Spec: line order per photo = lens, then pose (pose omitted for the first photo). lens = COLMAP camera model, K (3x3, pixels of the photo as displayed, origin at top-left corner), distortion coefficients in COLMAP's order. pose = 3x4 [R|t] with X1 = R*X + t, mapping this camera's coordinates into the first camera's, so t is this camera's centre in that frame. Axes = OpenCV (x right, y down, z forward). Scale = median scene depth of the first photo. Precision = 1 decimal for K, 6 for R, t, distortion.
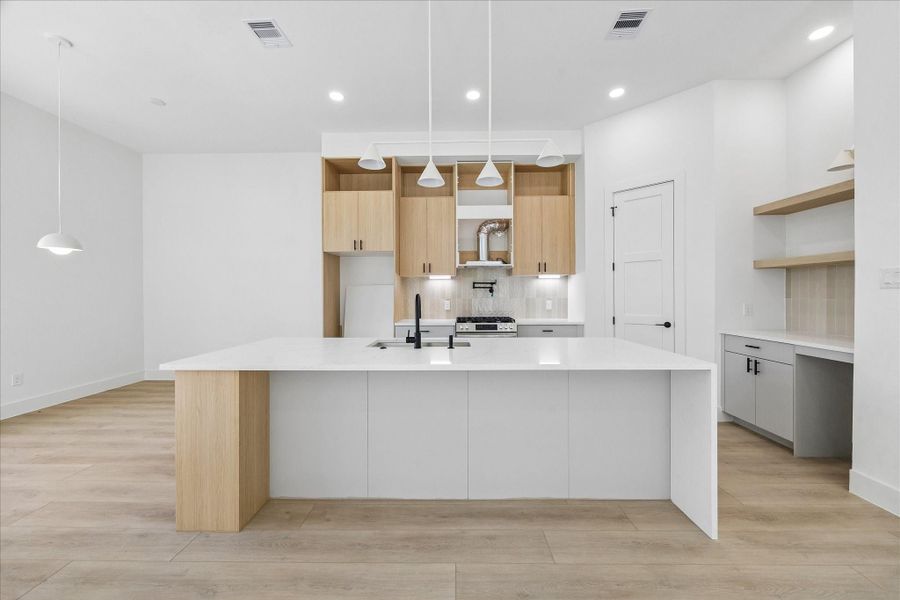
lens RADIAL K [[342.2, 0, 450.2], [0, 342.2, 294.9], [0, 0, 1]] dist [-0.000082, 0.000116]
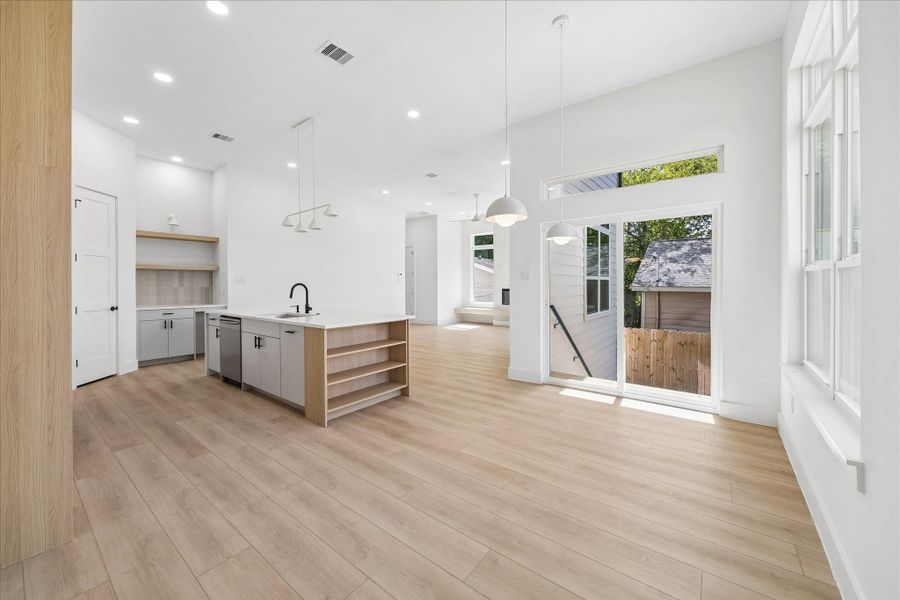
lens RADIAL K [[347.8, 0, 451.7], [0, 347.8, 283.6], [0, 0, 1]] dist [0.000347, 0.000058]
pose [[-0.798228, 0.005678, 0.602329, -0.906028], [0.008462, 0.999963, 0.001788, 0.001402], [-0.602296, 0.006524, -0.798246, 1.007282]]
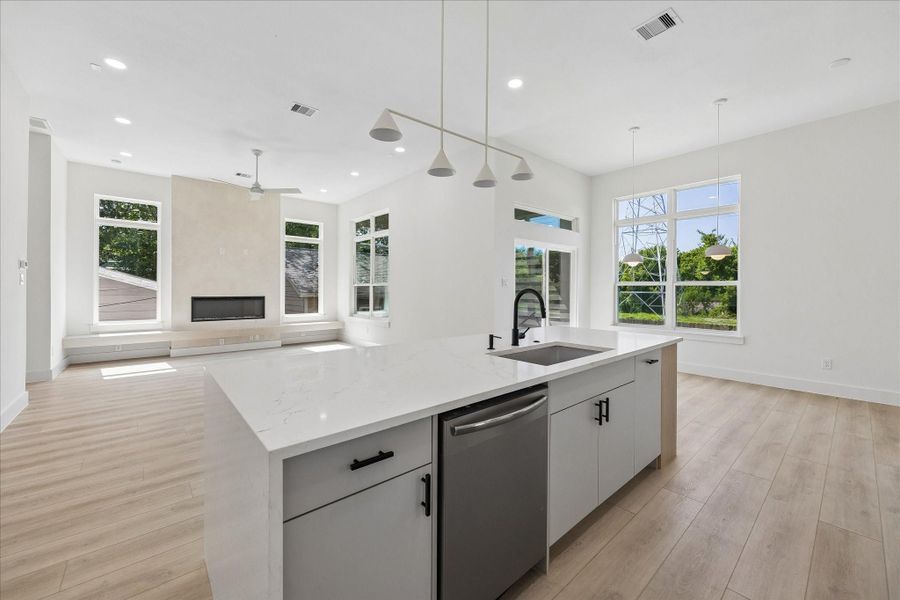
lens RADIAL K [[353.3, 0, 451.1], [0, 353.3, 288.6], [0, 0, 1]] dist [-0.000762, -0.000126]
pose [[-0.746322, -0.001831, -0.665583, 0.338989], [-0.005311, 0.999981, 0.003204, -0.002811], [0.665564, 0.005926, -0.746317, 0.816344]]
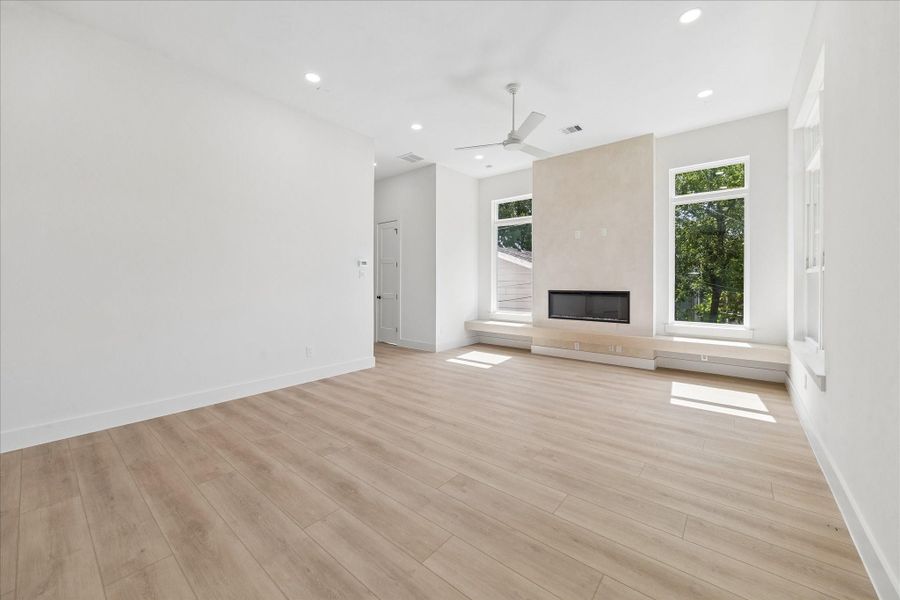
lens RADIAL K [[347.8, 0, 451.7], [0, 347.8, 283.6], [0, 0, 1]] dist [0.000347, 0.000058]
pose [[-0.776487, -0.000379, 0.630133, -0.351783], [0.004876, 0.999966, 0.006610, 0.006221], [-0.630114, 0.008206, -0.776459, 0.251160]]
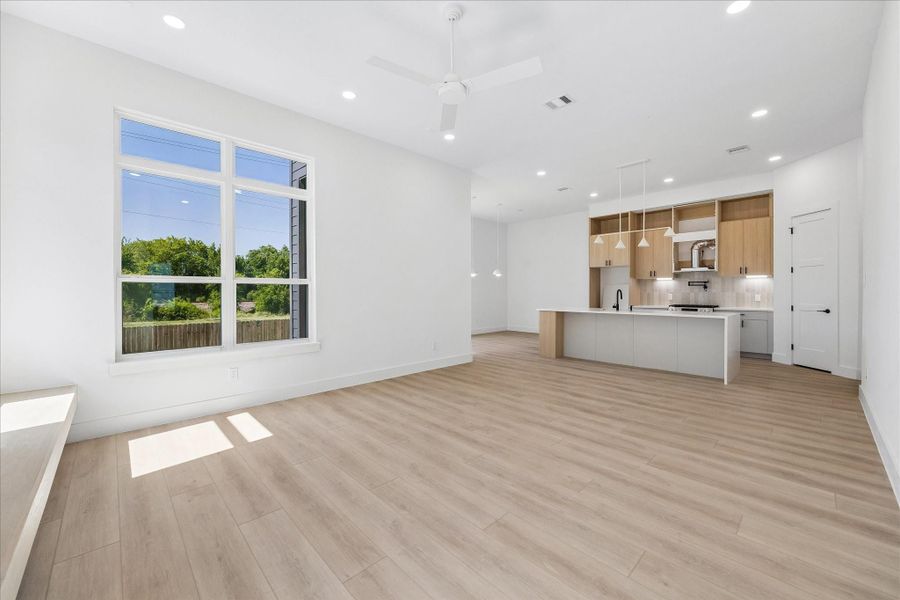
lens RADIAL K [[342.2, 0, 450.2], [0, 342.2, 294.9], [0, 0, 1]] dist [-0.000082, 0.000116]
pose [[0.697492, 0.009969, -0.716523, 0.438229], [-0.002318, 0.999929, 0.011656, 0.006054], [0.716589, -0.006469, 0.697466, -0.854059]]
